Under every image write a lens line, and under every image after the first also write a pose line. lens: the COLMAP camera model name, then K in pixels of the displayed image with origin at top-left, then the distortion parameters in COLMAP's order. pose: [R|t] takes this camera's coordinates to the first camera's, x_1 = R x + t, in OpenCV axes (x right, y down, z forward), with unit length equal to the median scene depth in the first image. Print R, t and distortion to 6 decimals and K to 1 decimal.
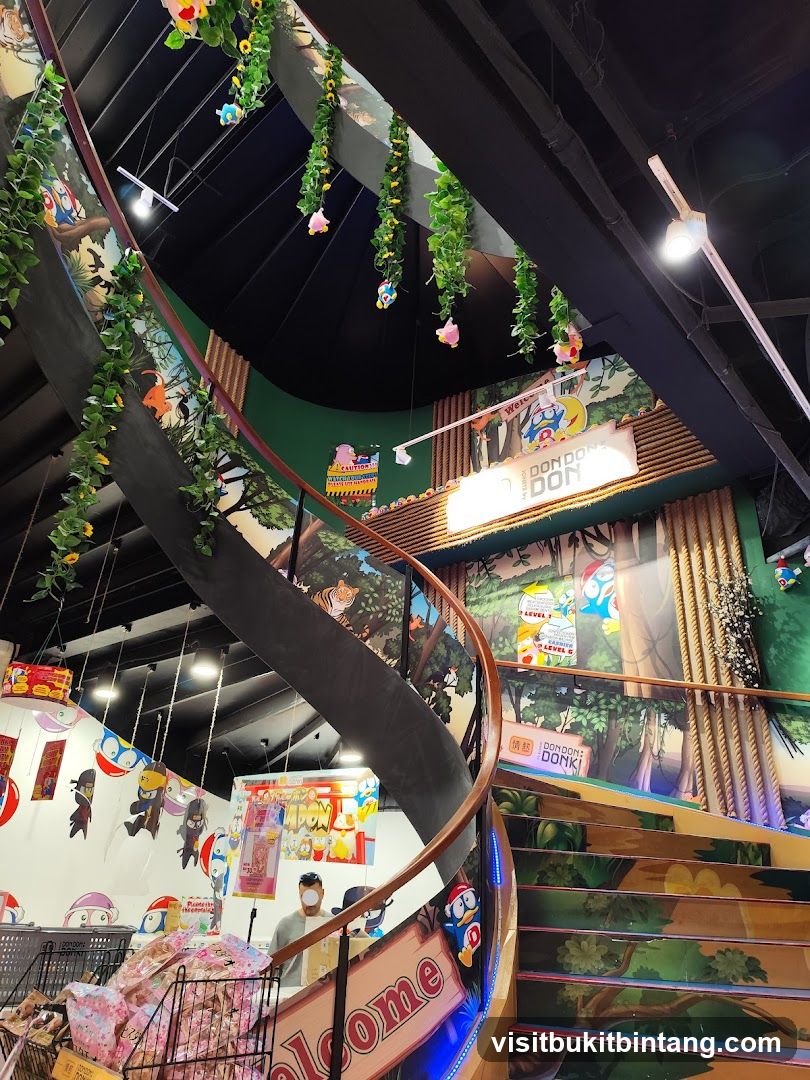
lens RADIAL K [[715.6, 0, 404.7], [0, 715.6, 540.5], [0, 0, 1]] dist [0.021268, -0.011088]
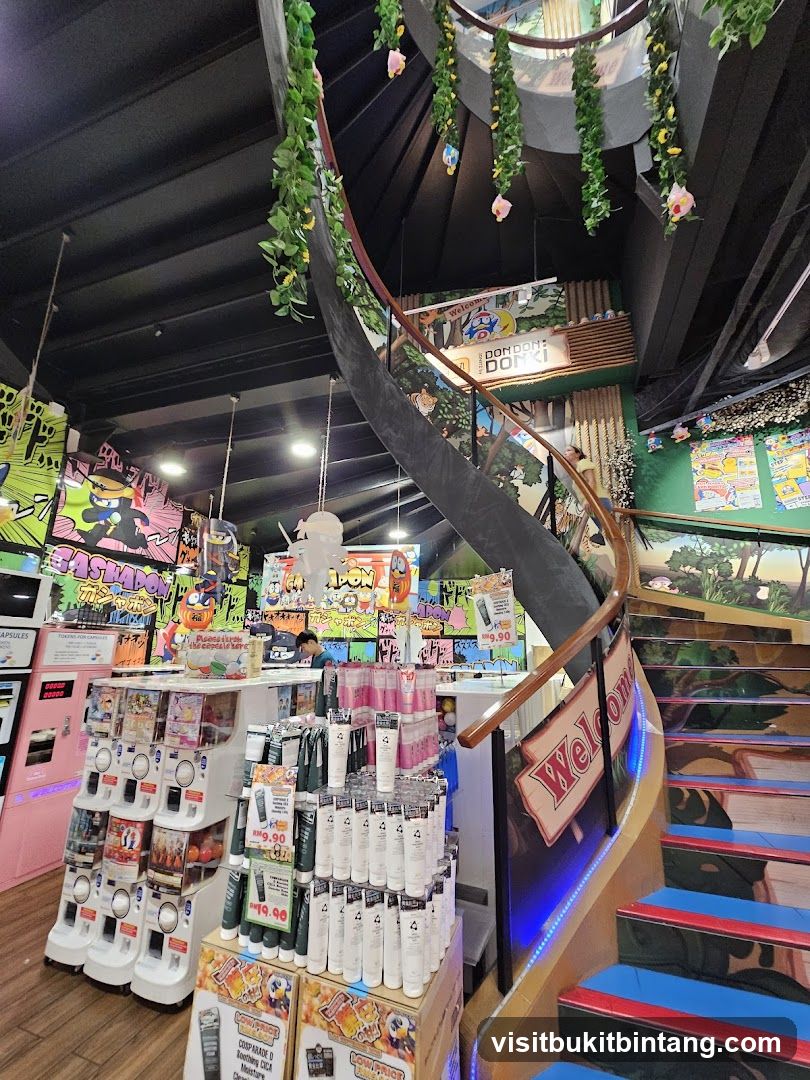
lens RADIAL K [[434.1, 0, 403.3], [0, 434.1, 537.5], [0, 0, 1]] dist [0.015568, 0.000278]
pose [[0.923972, 0.060869, 0.377585, -0.363952], [-0.134836, 0.975709, 0.172661, 0.168835], [-0.357903, -0.210447, 0.909735, 0.273690]]
